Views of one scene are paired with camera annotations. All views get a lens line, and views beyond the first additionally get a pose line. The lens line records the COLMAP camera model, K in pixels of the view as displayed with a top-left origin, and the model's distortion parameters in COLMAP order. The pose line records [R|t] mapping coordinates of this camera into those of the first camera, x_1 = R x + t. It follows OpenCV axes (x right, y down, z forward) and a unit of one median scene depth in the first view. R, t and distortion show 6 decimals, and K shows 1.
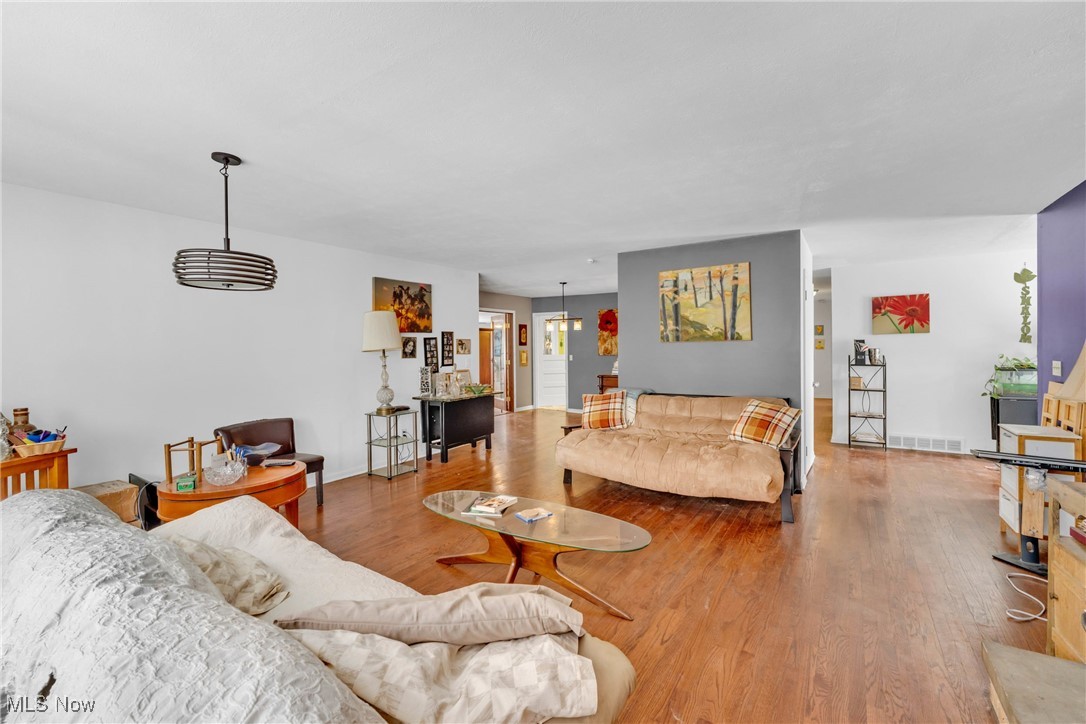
lens RADIAL K [[445.6, 0, 543.0], [0, 445.6, 356.0], [0, 0, 1]] dist [-0.000505, 0.000181]
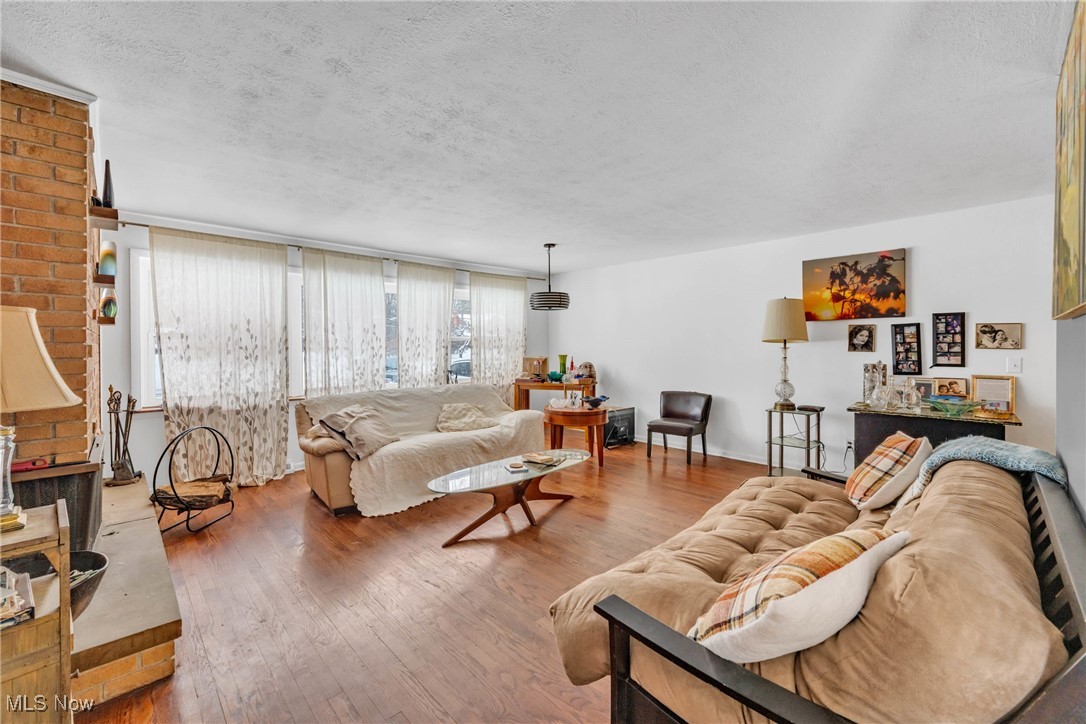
lens RADIAL K [[445.6, 0, 542.8], [0, 445.6, 351.0], [0, 0, 1]] dist [-0.000505, 0.000181]
pose [[-0.204693, 0.026356, -0.978471, 0.554281], [-0.016707, 0.999398, 0.030414, -0.010312], [0.978684, 0.022573, -0.204130, 0.585295]]
